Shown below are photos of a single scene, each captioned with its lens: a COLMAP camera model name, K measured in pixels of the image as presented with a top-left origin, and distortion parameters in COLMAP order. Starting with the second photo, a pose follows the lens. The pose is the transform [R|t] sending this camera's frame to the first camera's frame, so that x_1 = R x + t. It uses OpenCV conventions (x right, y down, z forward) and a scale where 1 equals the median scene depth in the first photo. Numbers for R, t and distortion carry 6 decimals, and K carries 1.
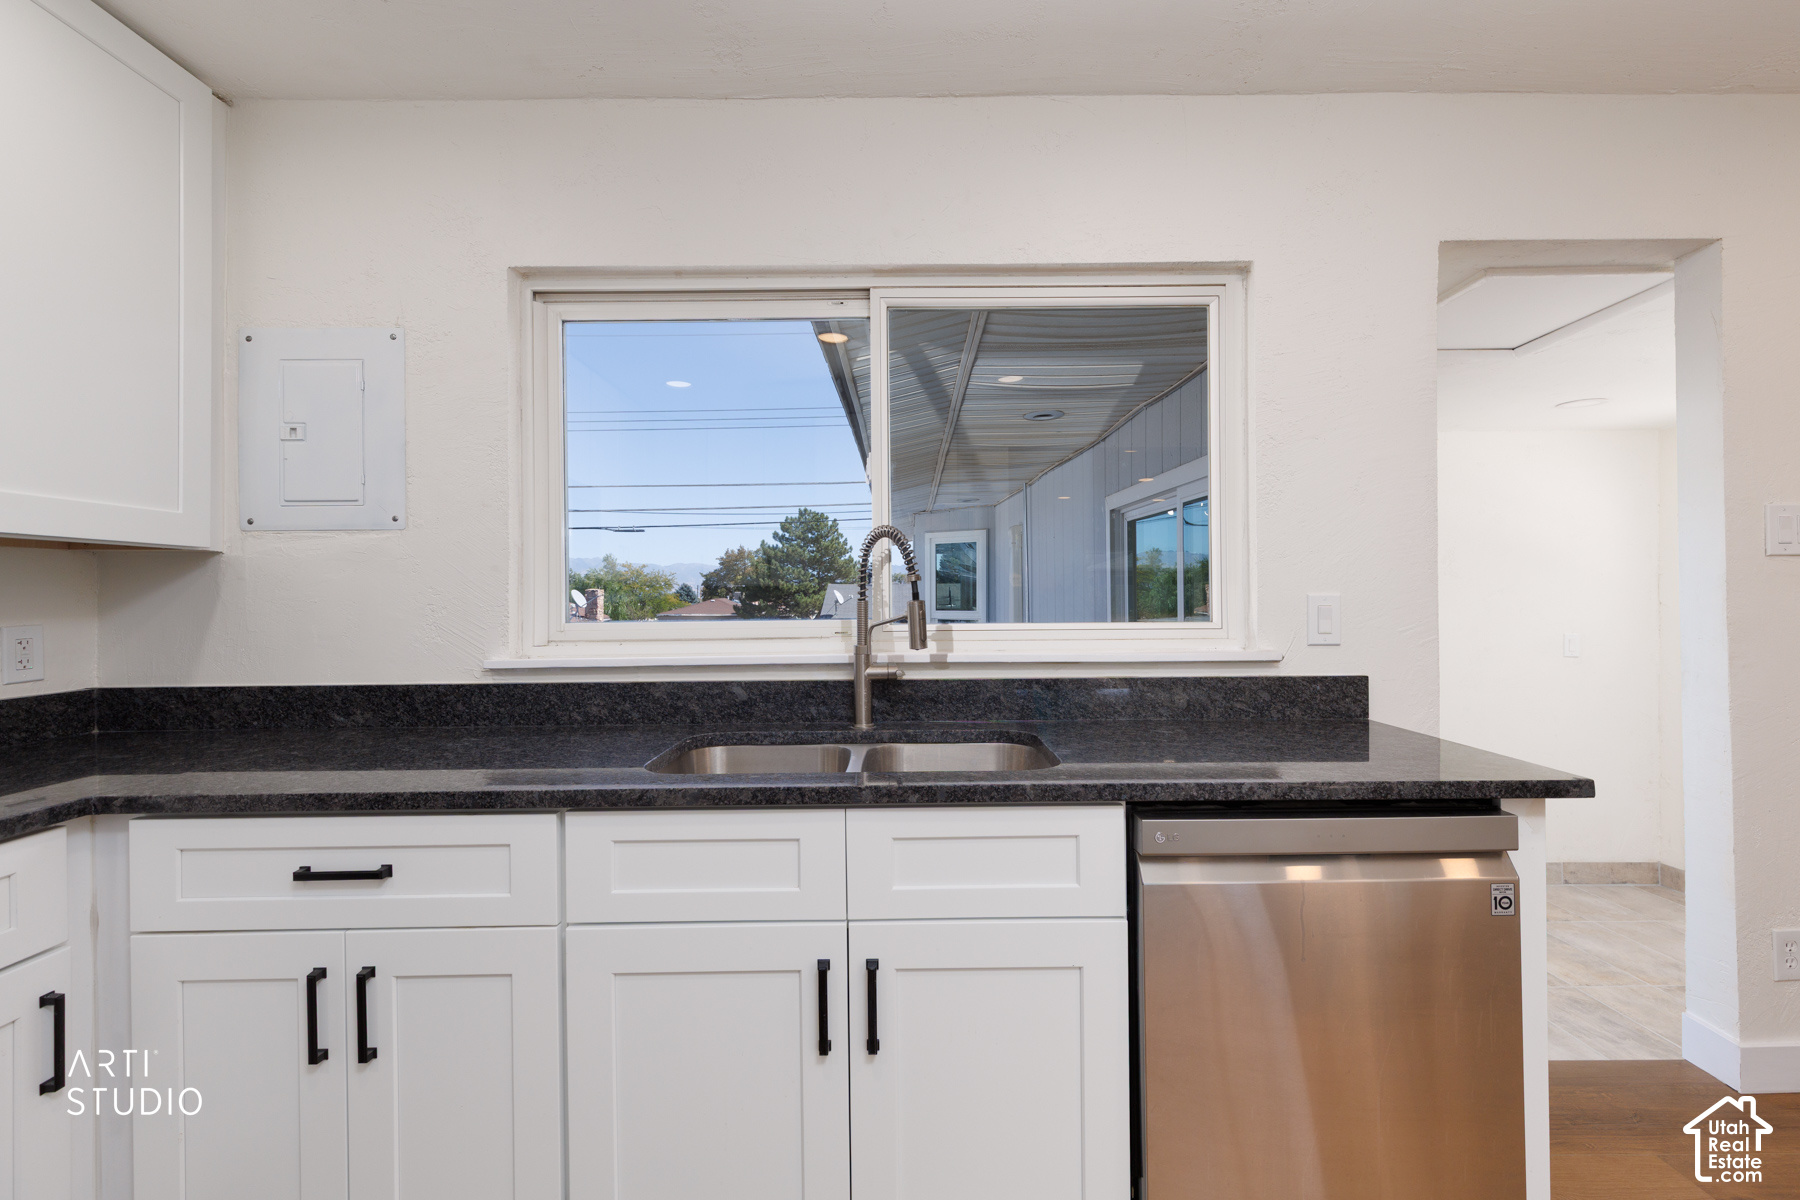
lens RADIAL K [[802.4, 0, 908.0], [0, 802.4, 594.5], [0, 0, 1]] dist [0.012914, -0.006786]
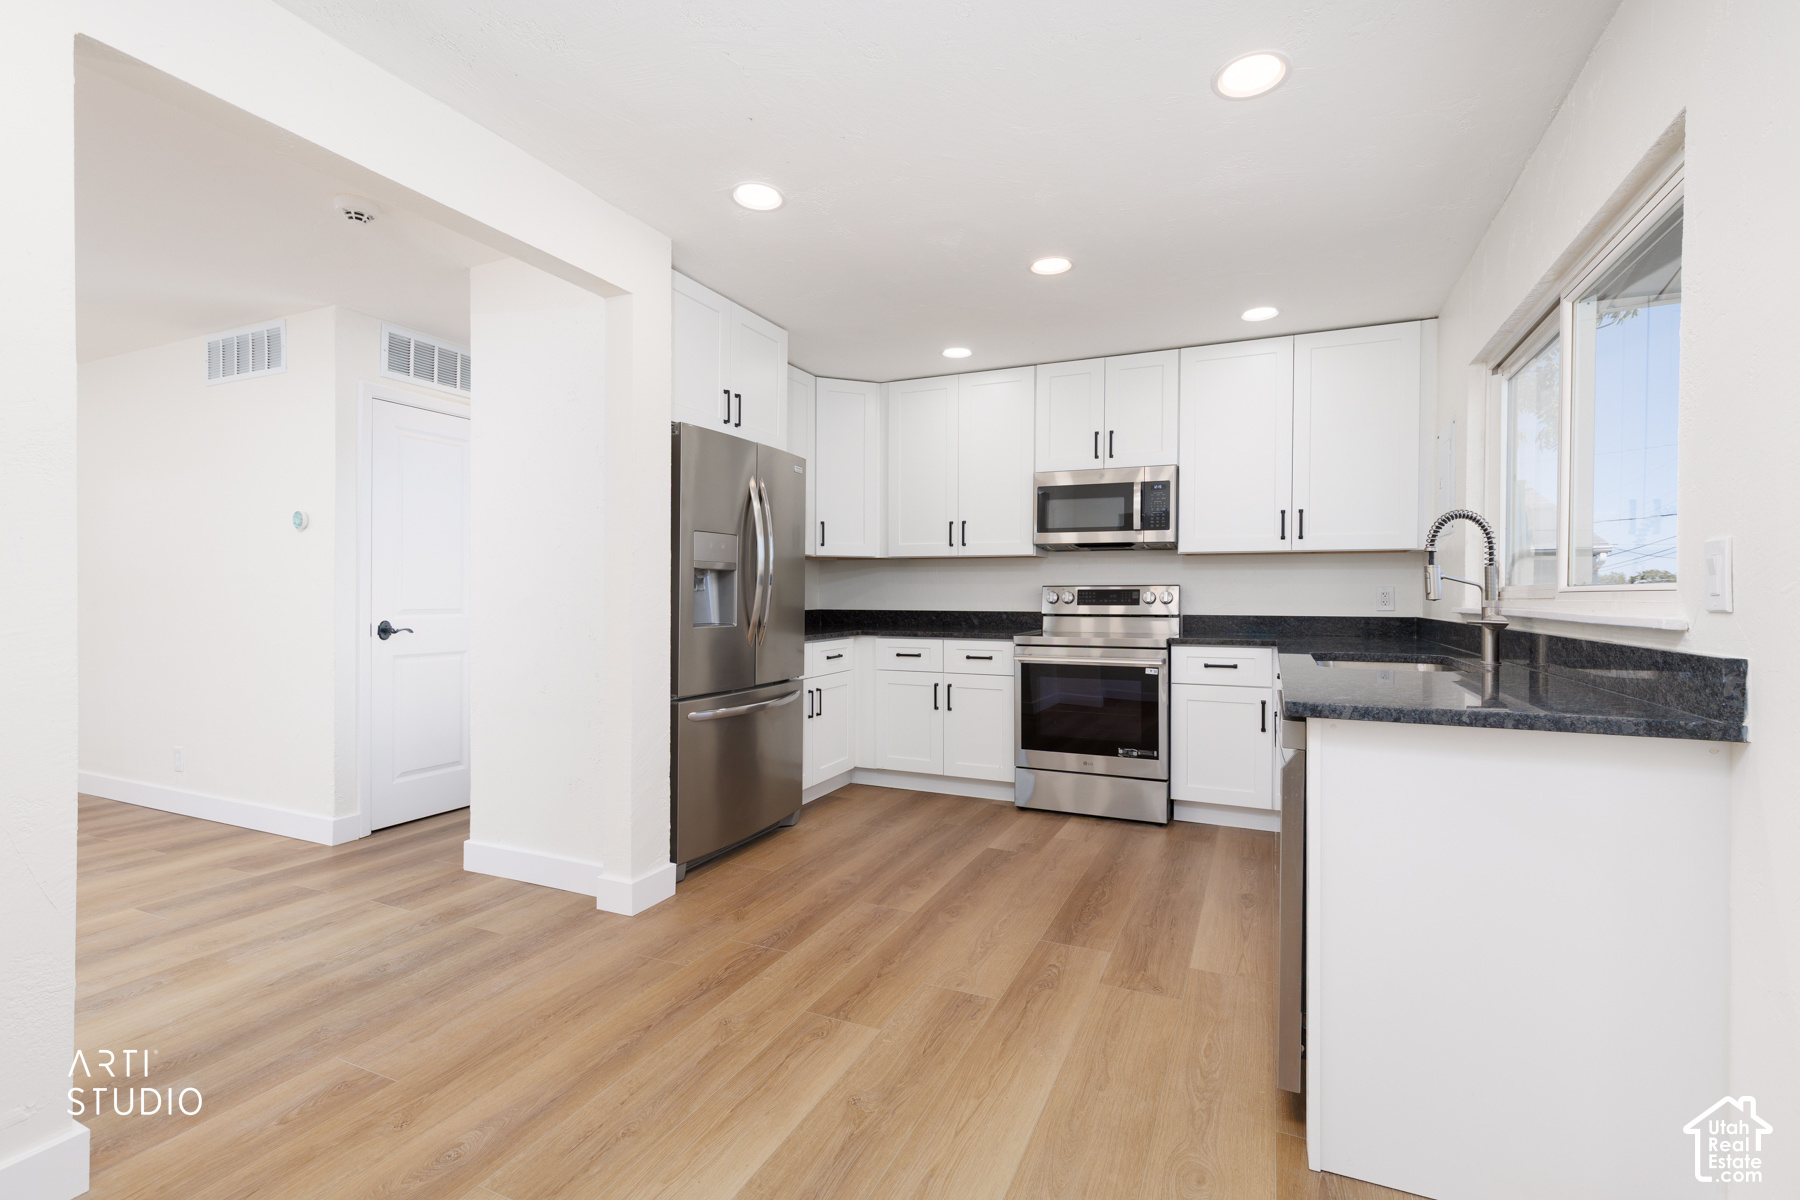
lens RADIAL K [[802.4, 0, 908.0], [0, 802.4, 594.5], [0, 0, 1]] dist [0.012914, -0.006786]
pose [[-0.417522, 0.005297, -0.908651, 1.479704], [-0.000402, 0.999982, 0.006015, 0.045206], [0.908667, 0.002877, -0.417513, 0.676126]]
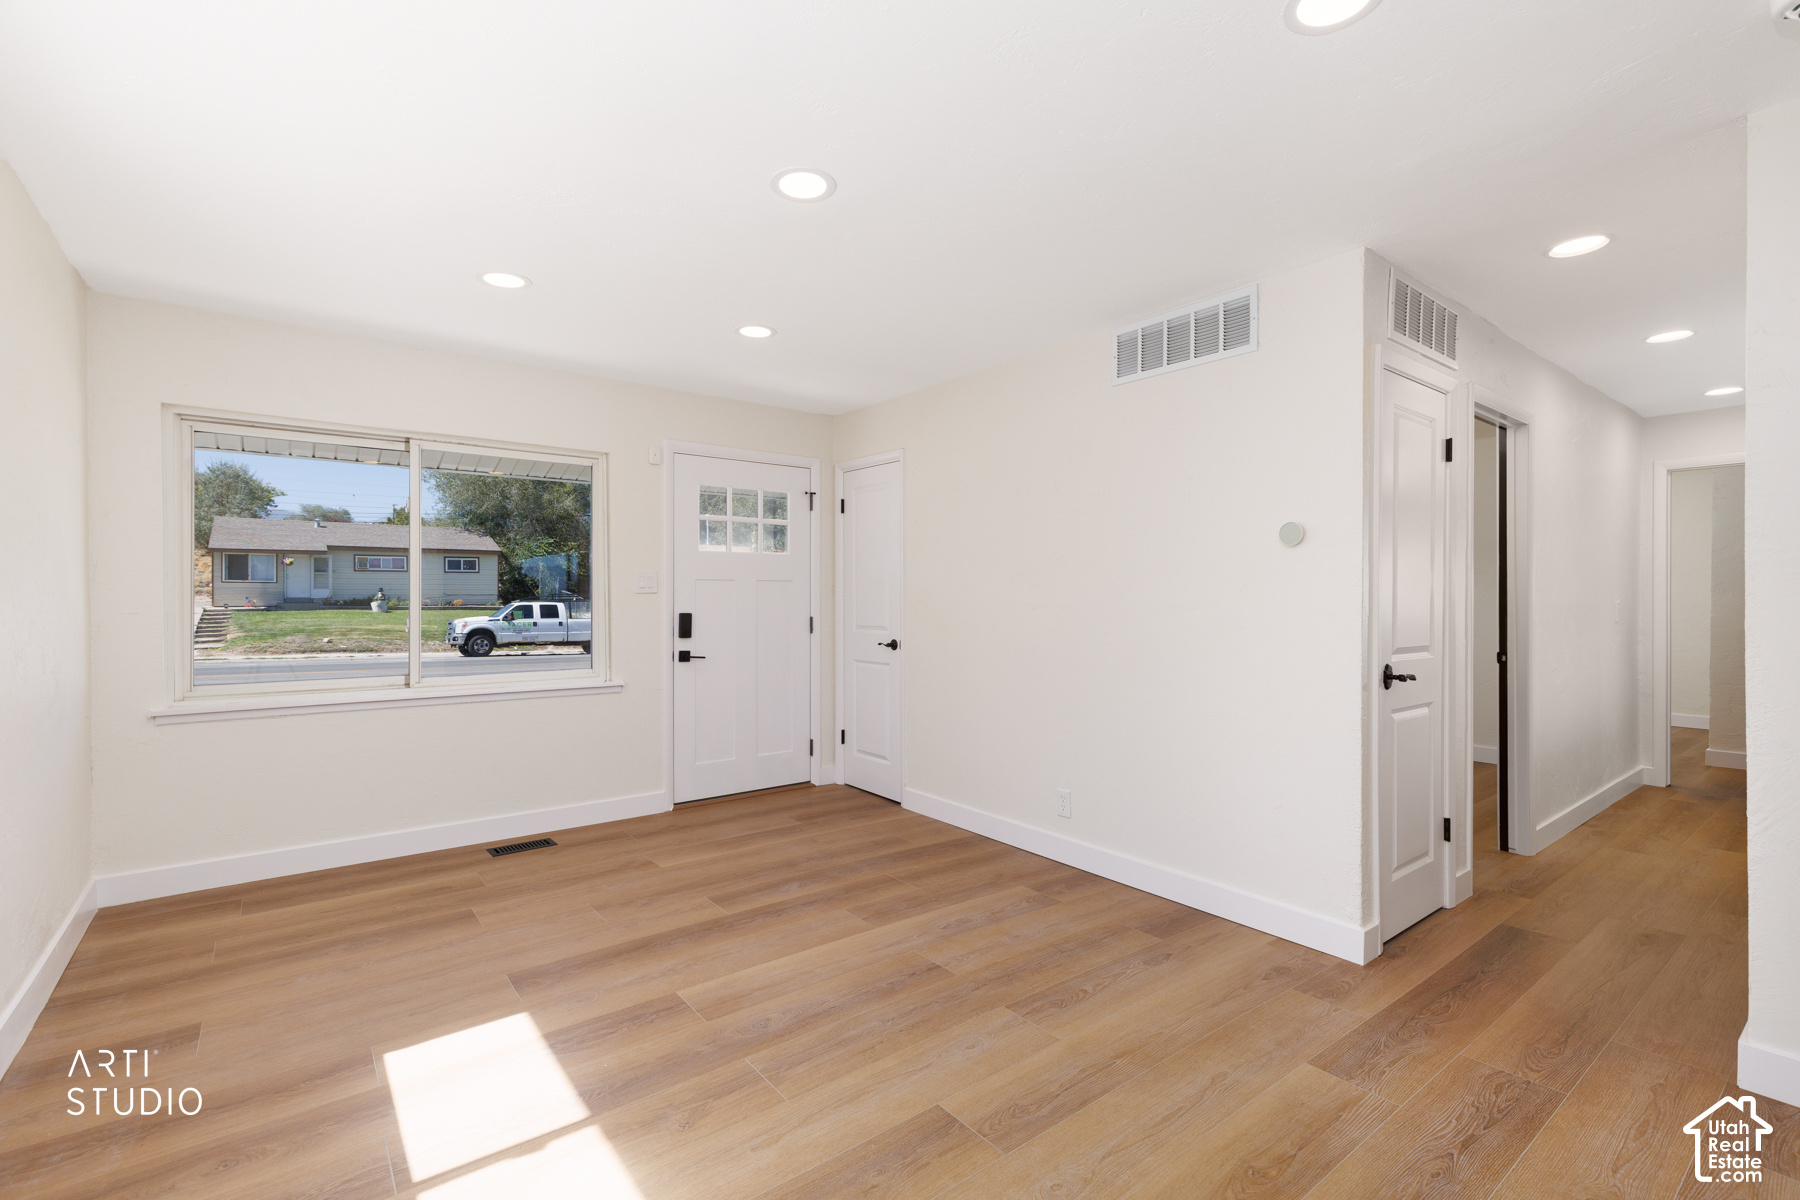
lens RADIAL K [[805.7, 0, 907.9], [0, 805.7, 595.9], [0, 0, 1]] dist [0.006999, -0.000526]
pose [[-0.791924, 0.003964, -0.610607, 1.833248], [0.001348, 0.999988, 0.004744, -0.012606], [0.610618, 0.002934, -0.791920, -0.701093]]
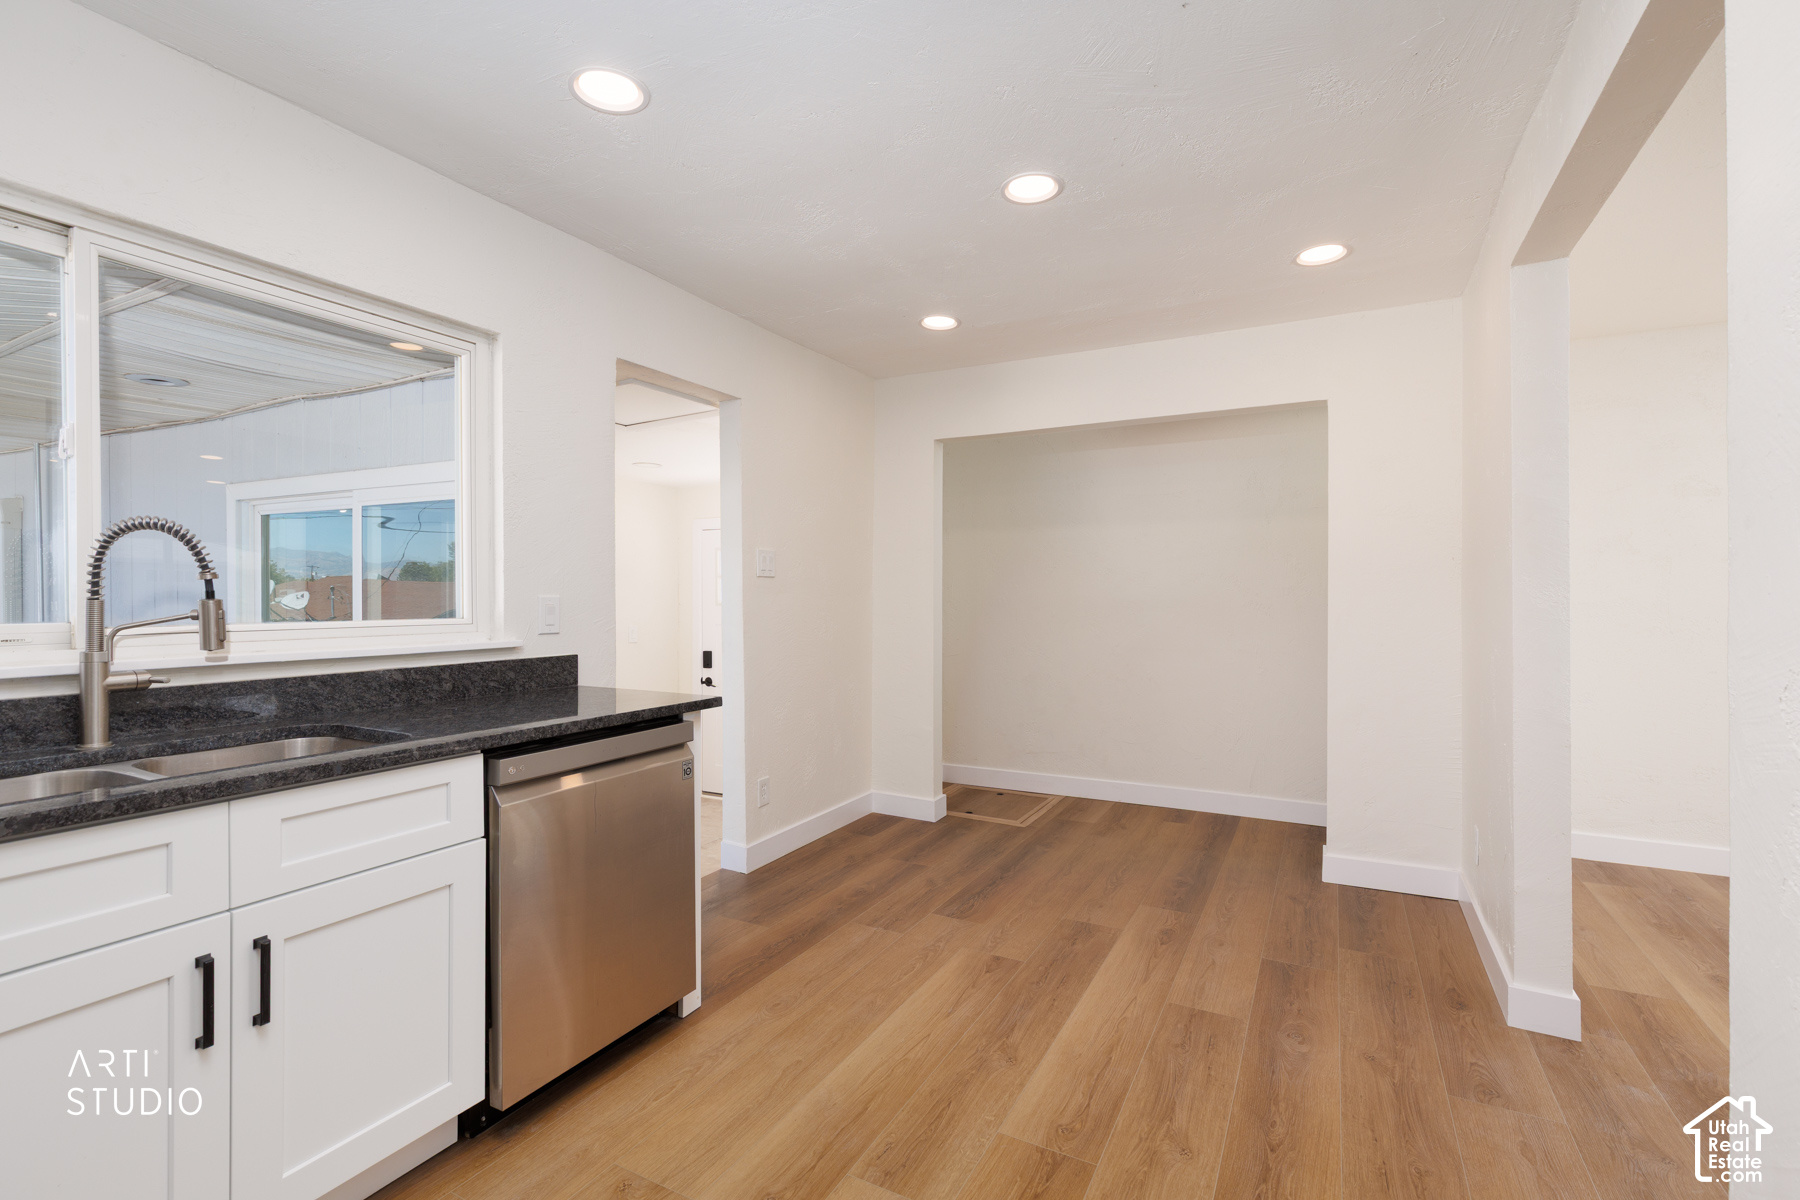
lens RADIAL K [[805.7, 0, 907.9], [0, 805.7, 595.9], [0, 0, 1]] dist [0.006999, -0.000526]
pose [[0.472973, 0.006327, 0.881054, -0.400891], [-0.002976, 0.999980, -0.005583, 0.005331], [-0.881072, 0.000019, 0.472983, -0.174228]]
